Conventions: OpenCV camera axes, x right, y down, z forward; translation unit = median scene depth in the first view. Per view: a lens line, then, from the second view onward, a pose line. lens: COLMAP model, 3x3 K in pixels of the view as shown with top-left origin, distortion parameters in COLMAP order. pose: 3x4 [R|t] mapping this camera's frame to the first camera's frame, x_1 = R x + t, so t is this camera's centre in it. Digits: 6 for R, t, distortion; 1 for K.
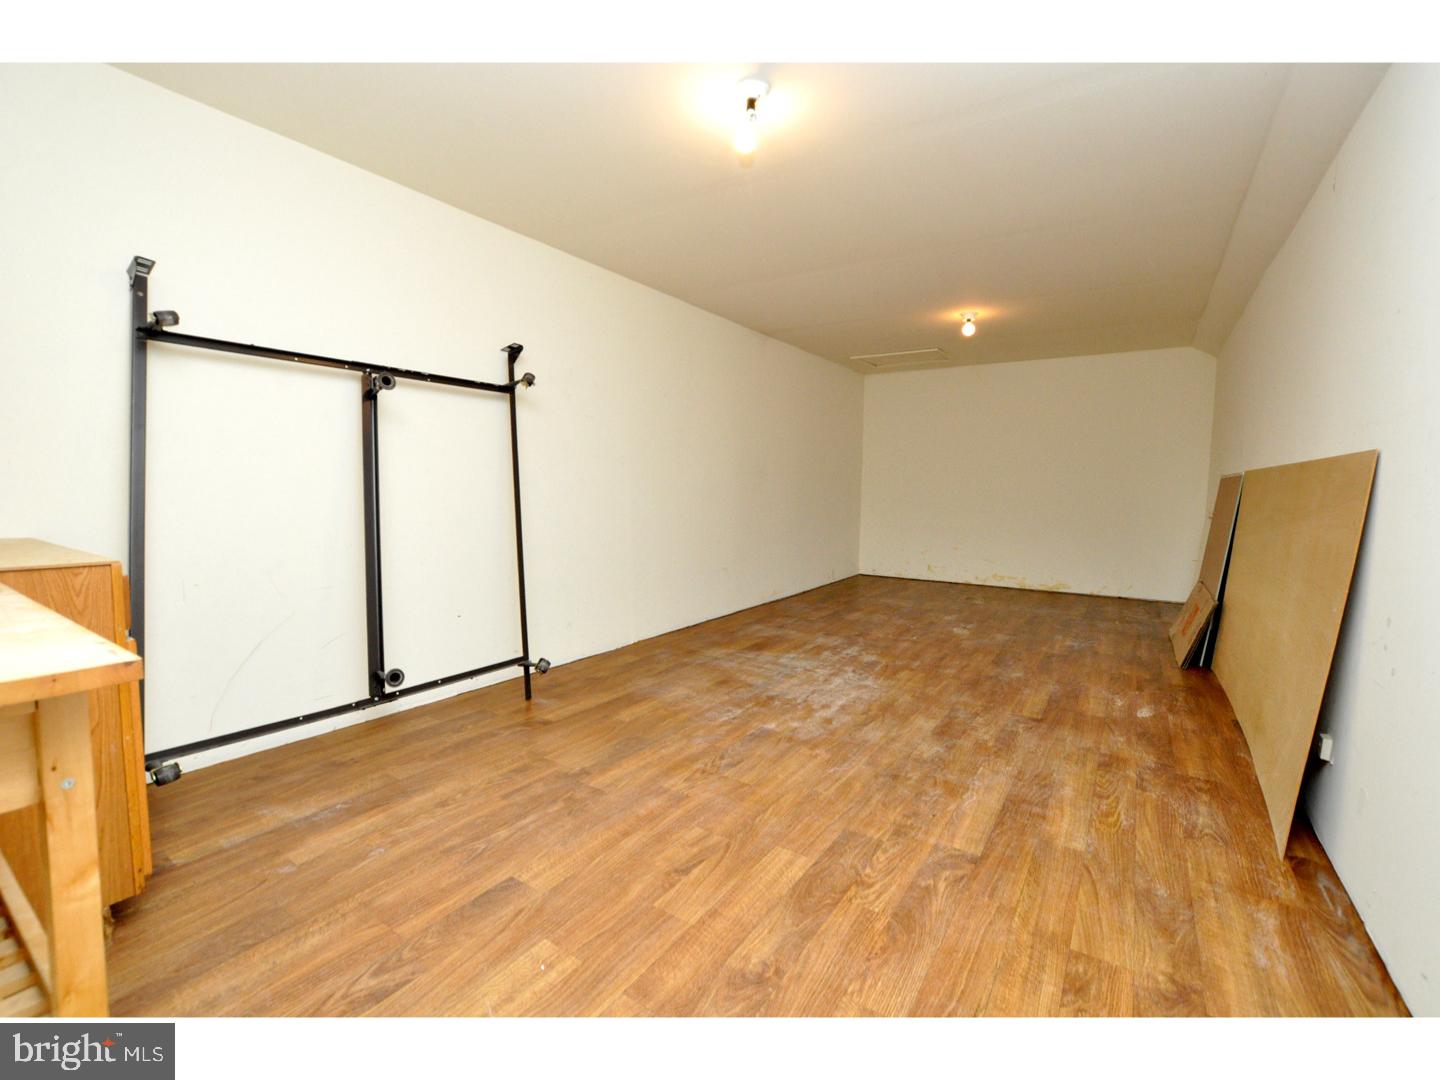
lens RADIAL K [[632.2, 0, 723.8], [0, 632.2, 541.7], [0, 0, 1]] dist [-0.035850, 0.005523]
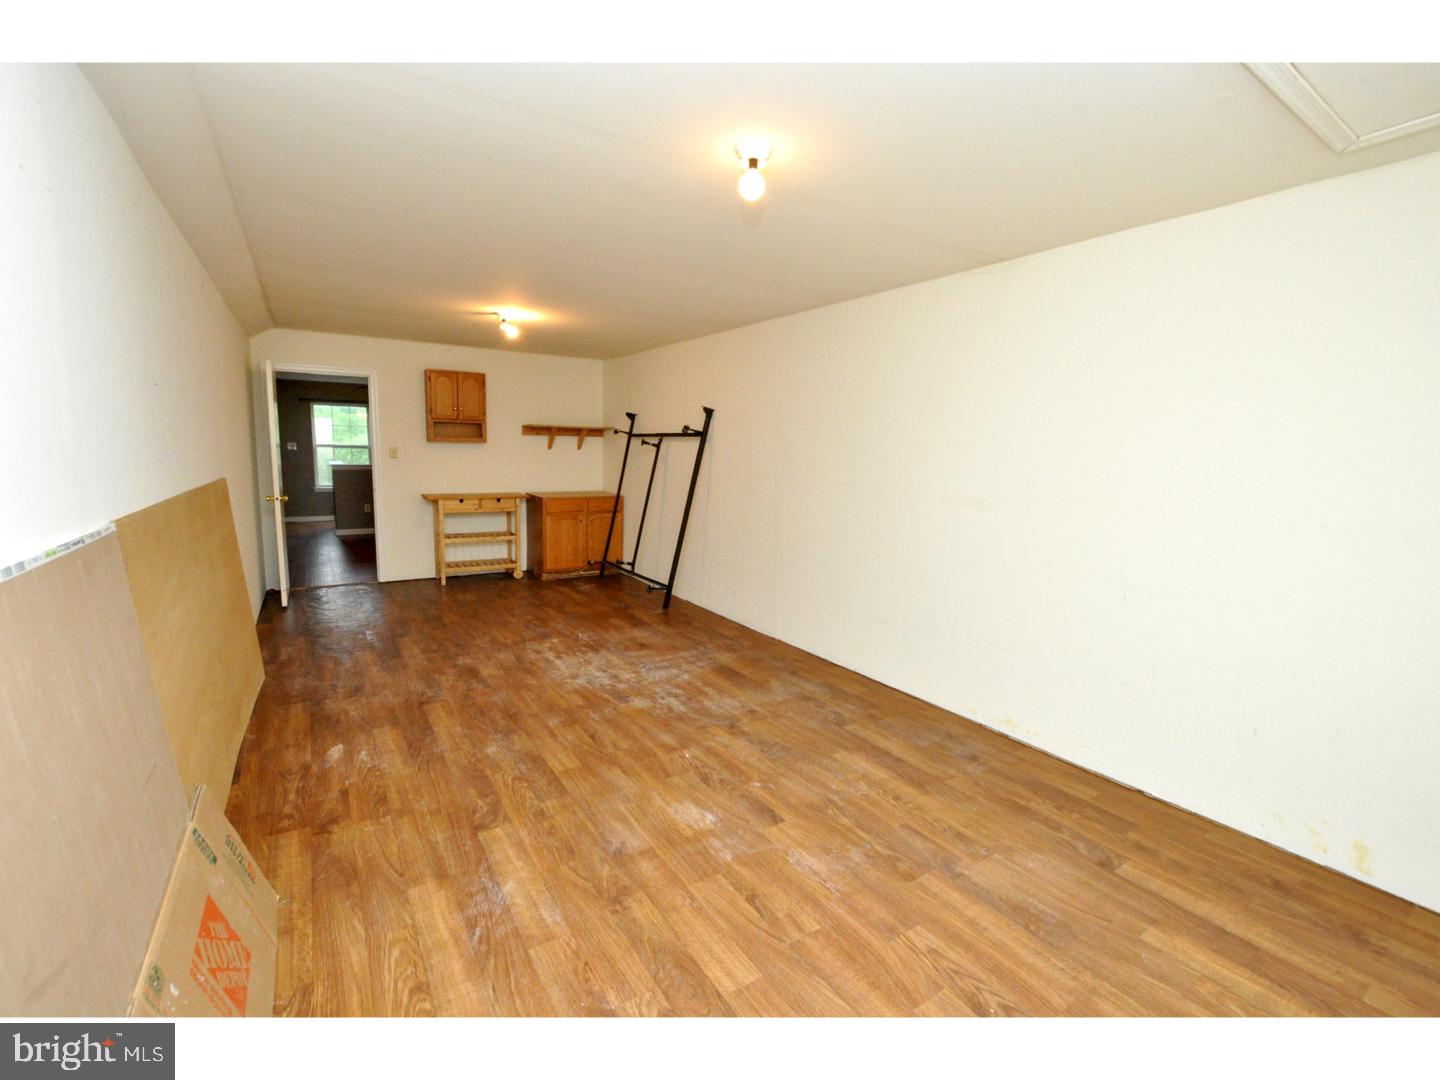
lens RADIAL K [[626.7, 0, 716.1], [0, 626.7, 544.0], [0, 0, 1]] dist [-0.037005, 0.000203]
pose [[-0.403574, 0.107921, -0.908560, 1.213669], [-0.114625, 0.979232, 0.167231, -0.243476], [0.907739, 0.171634, -0.382822, 1.762754]]
